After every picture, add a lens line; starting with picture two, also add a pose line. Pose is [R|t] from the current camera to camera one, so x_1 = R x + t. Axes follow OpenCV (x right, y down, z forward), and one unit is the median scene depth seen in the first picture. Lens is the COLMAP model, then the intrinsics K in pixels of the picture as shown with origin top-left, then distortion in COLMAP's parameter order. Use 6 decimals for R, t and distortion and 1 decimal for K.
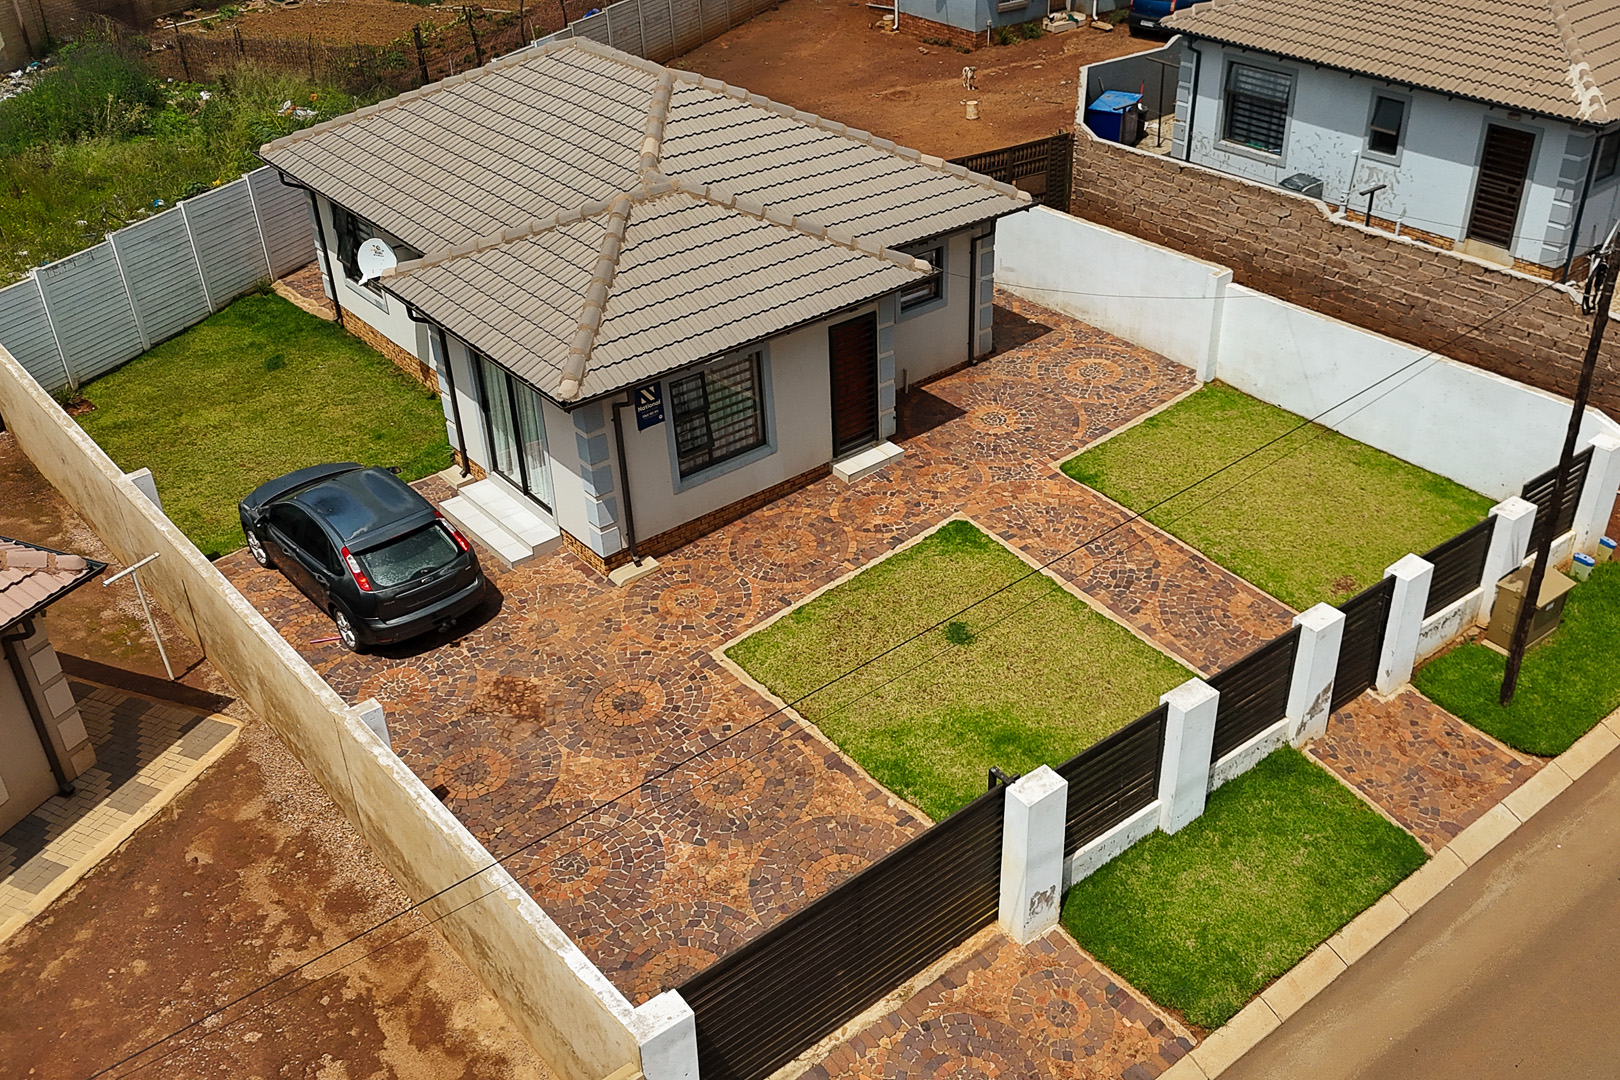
lens RADIAL K [[1467.1, 0, 896.1], [0, 1467.1, 534.4], [0, 0, 1]] dist [0.056113, -0.032421]
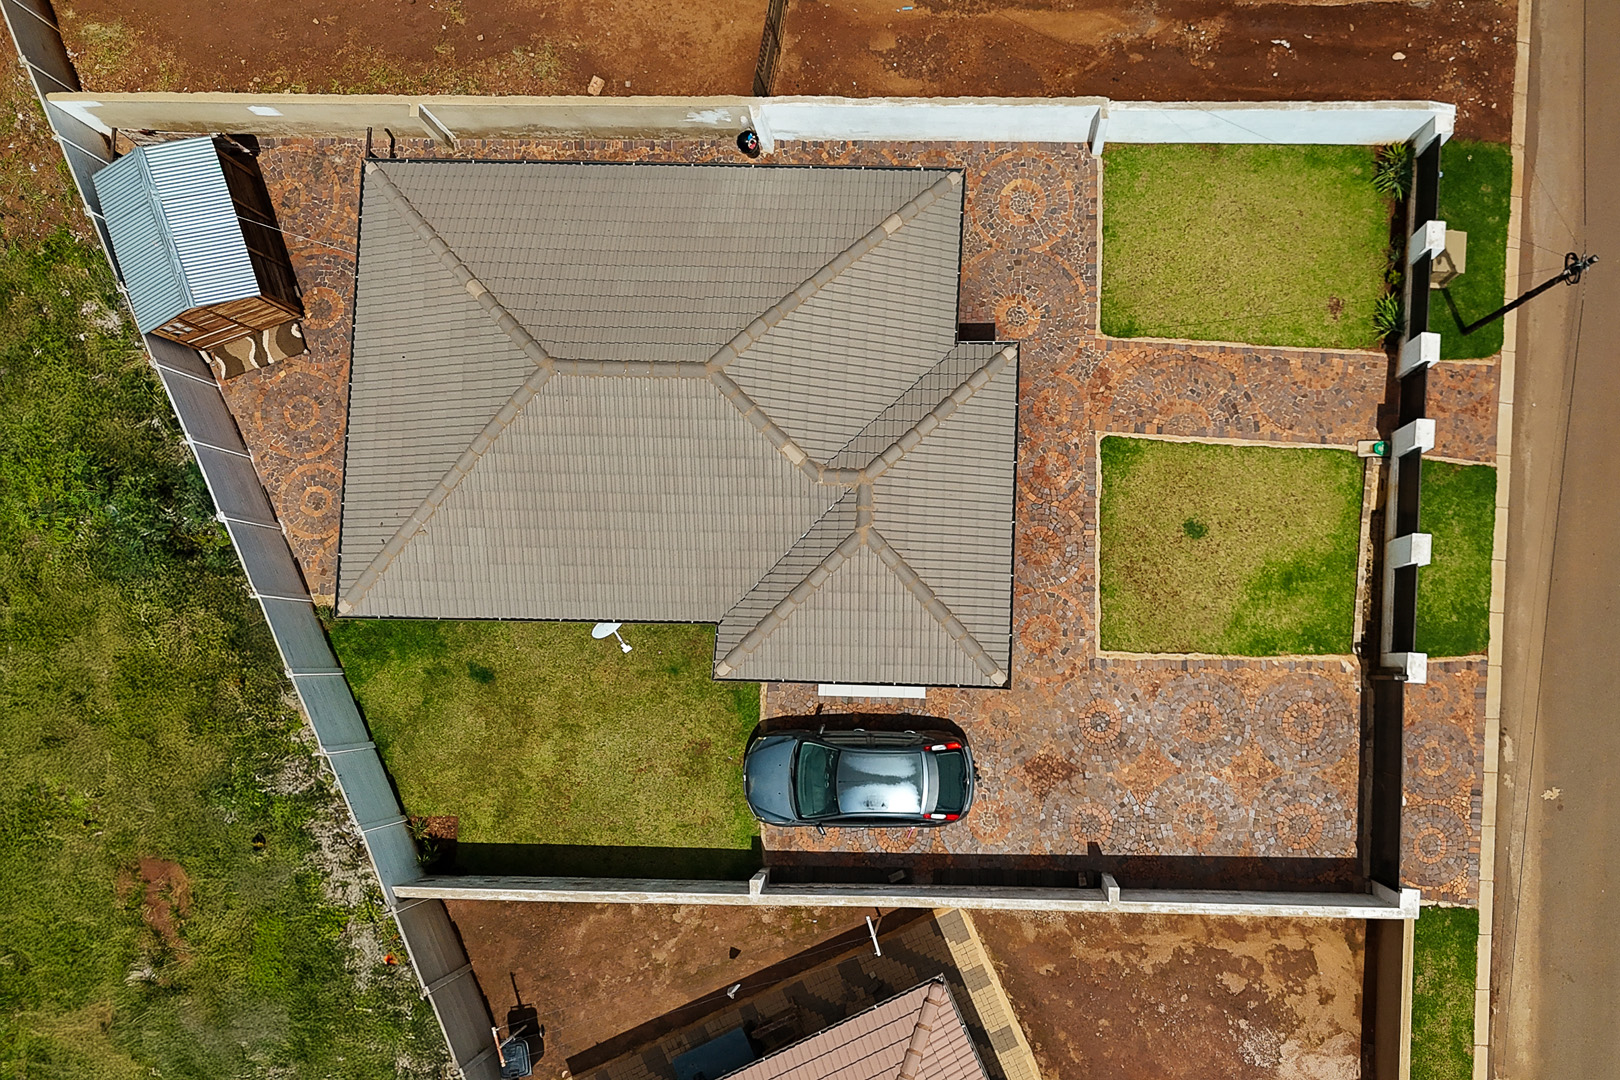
lens RADIAL K [[1467.1, 0, 896.1], [0, 1467.1, 534.4], [0, 0, 1]] dist [0.056113, -0.032421]
pose [[0.679879, -0.731984, 0.044318, -0.233548], [0.420267, 0.438452, 0.794440, -1.239545], [-0.600949, -0.521498, 0.605723, 0.243266]]
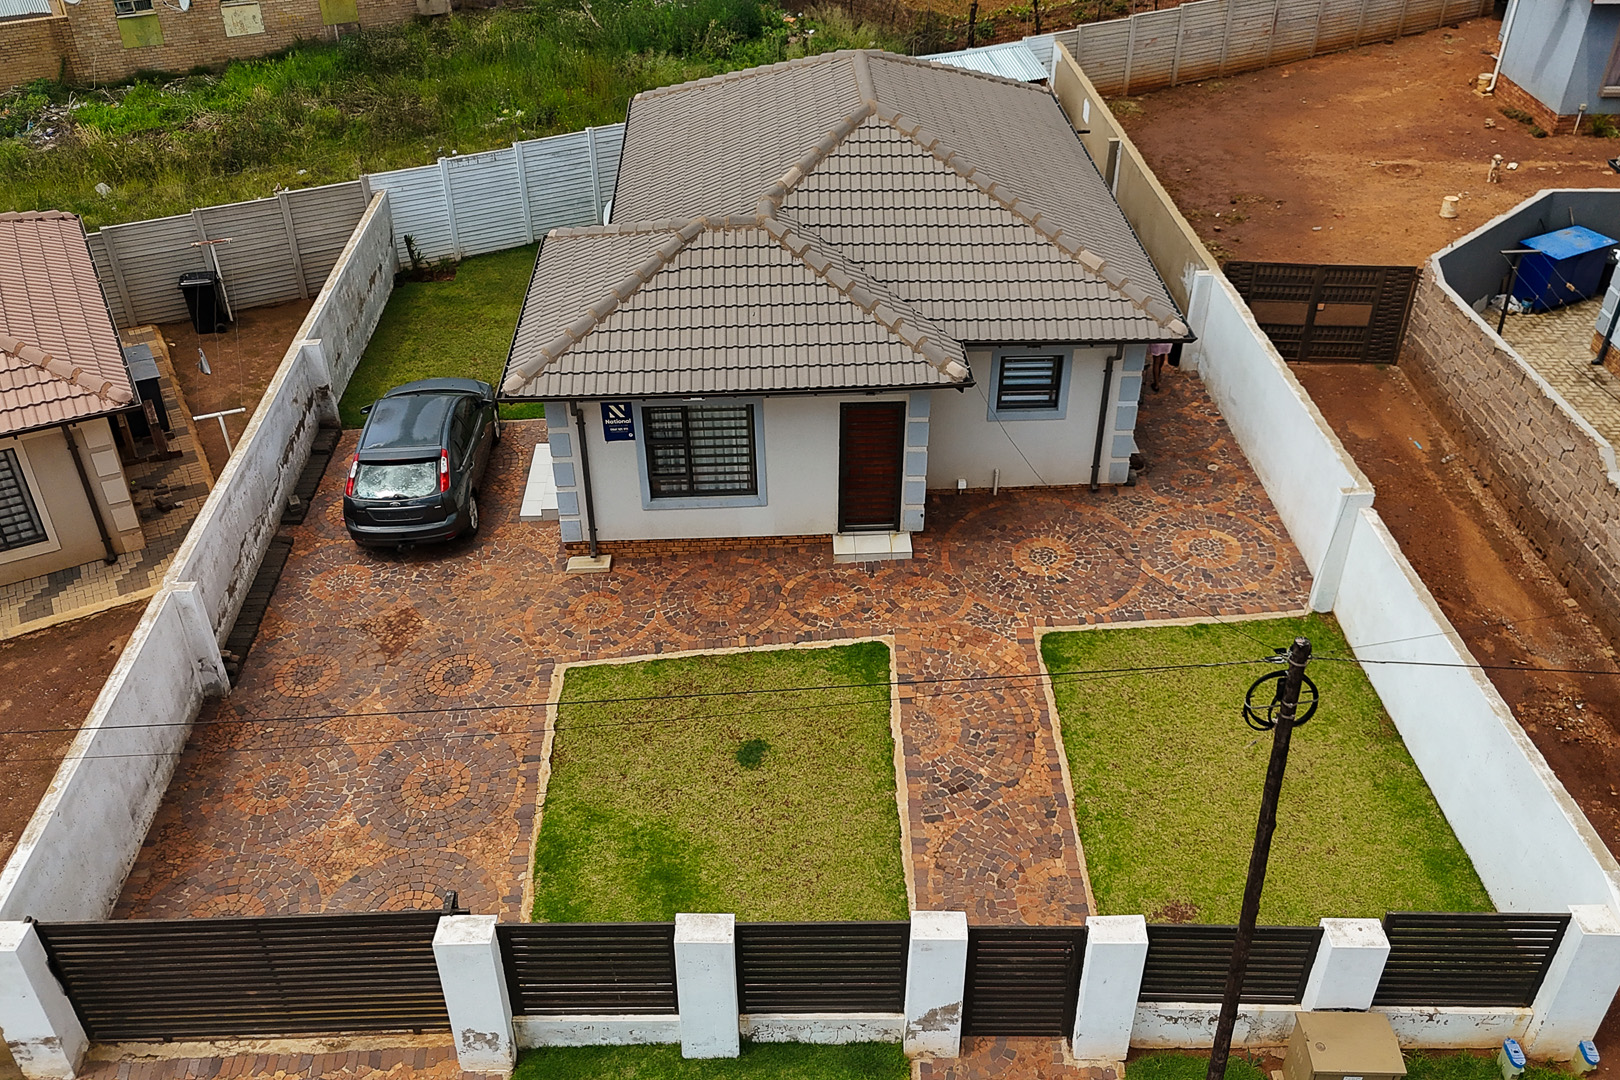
lens RADIAL K [[1399.1, 0, 803.1], [0, 1399.1, 547.3], [0, 0, 1]] dist [0.063314, -0.063720]
pose [[0.773457, 0.365010, -0.518201, 0.469410], [-0.335558, 0.929381, 0.153789, -0.197807], [0.537740, 0.054937, 0.841319, 0.243375]]
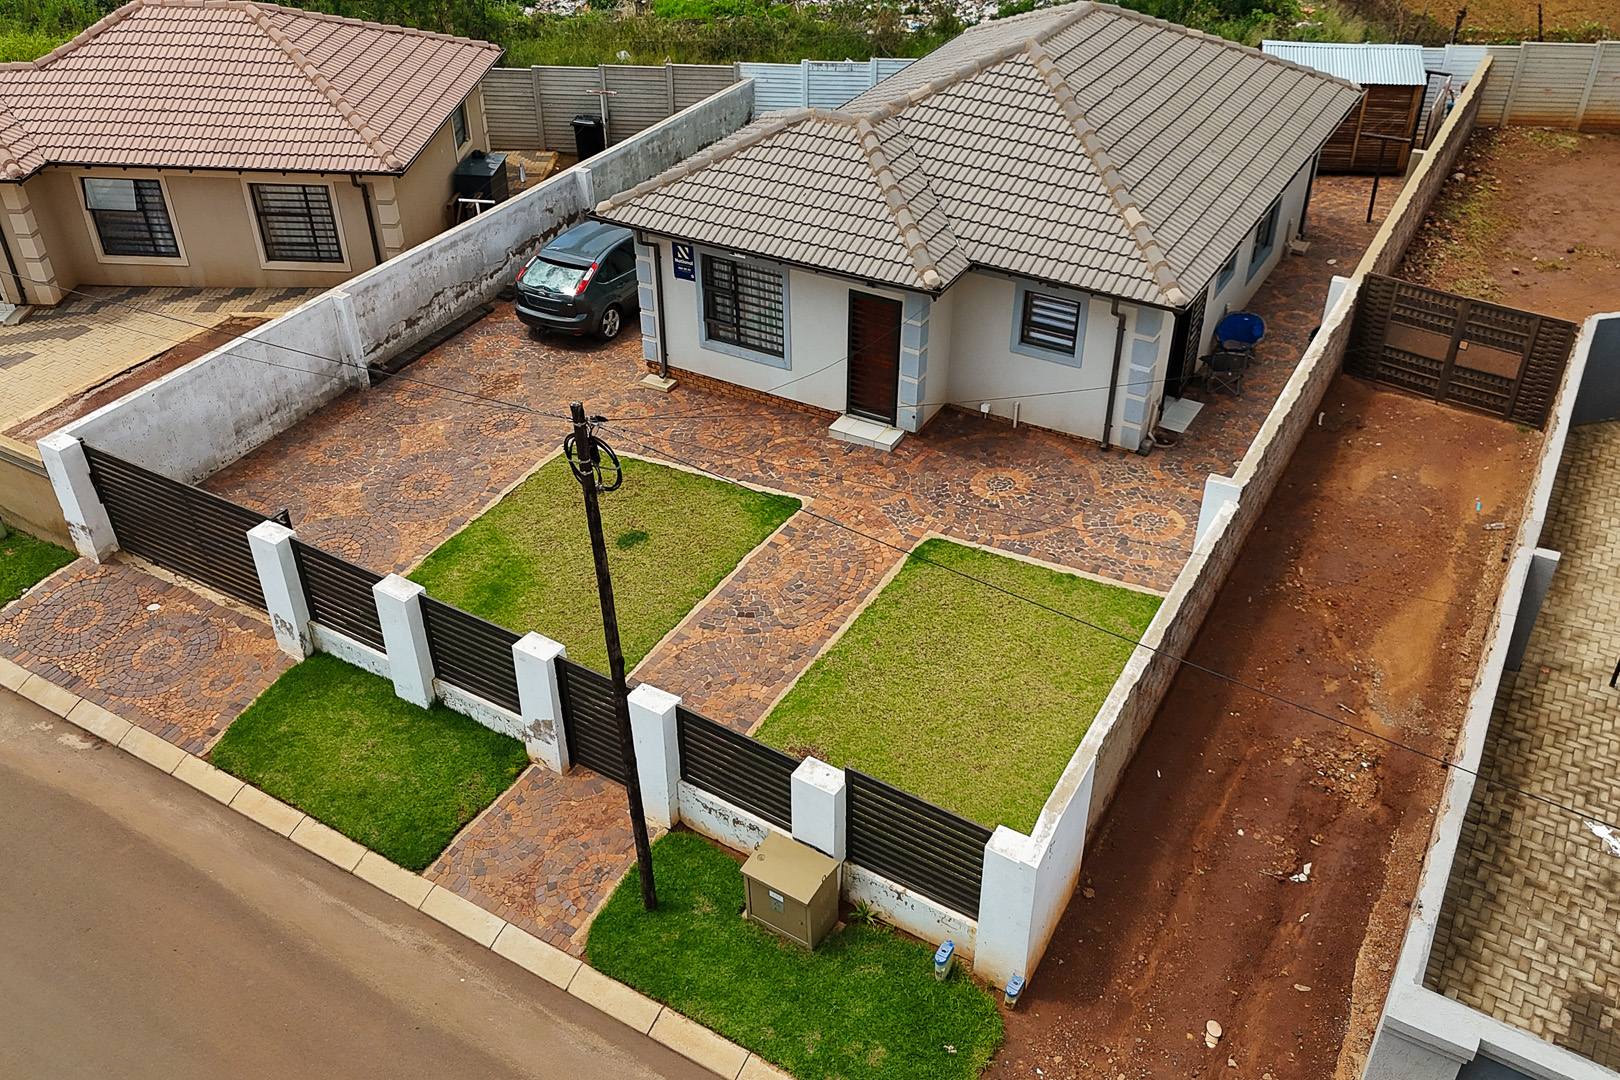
lens RADIAL K [[1399.1, 0, 803.1], [0, 1399.1, 547.3], [0, 0, 1]] dist [0.063314, -0.063720]
pose [[0.317840, 0.550382, -0.772048, 0.878990], [-0.500728, 0.788896, 0.356250, -0.359548], [0.805139, 0.273356, 0.526334, 0.526375]]
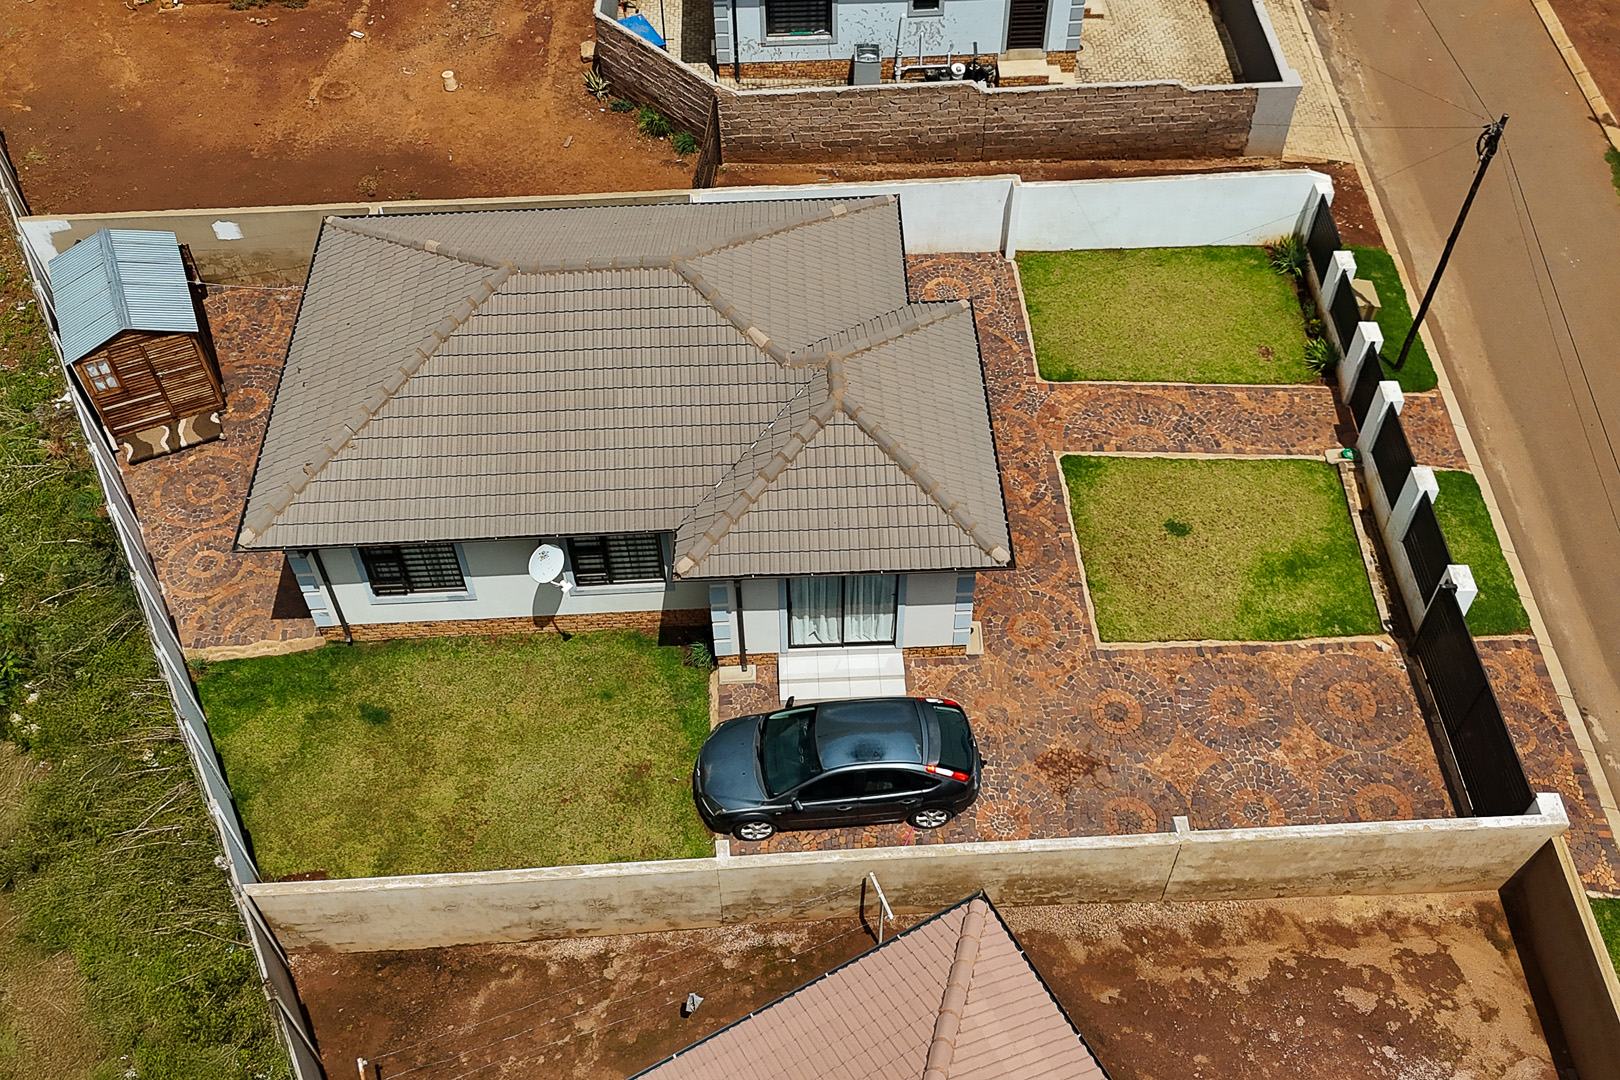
lens RADIAL K [[1518.2, 0, 789.5], [0, 1518.2, 512.4], [0, 0, 1]] dist [0.034248, 0.014774]
pose [[0.631910, -0.582069, 0.511748, -0.903357], [0.425336, 0.812413, 0.398841, -0.665422], [-0.647904, -0.034367, 0.760947, 0.120928]]
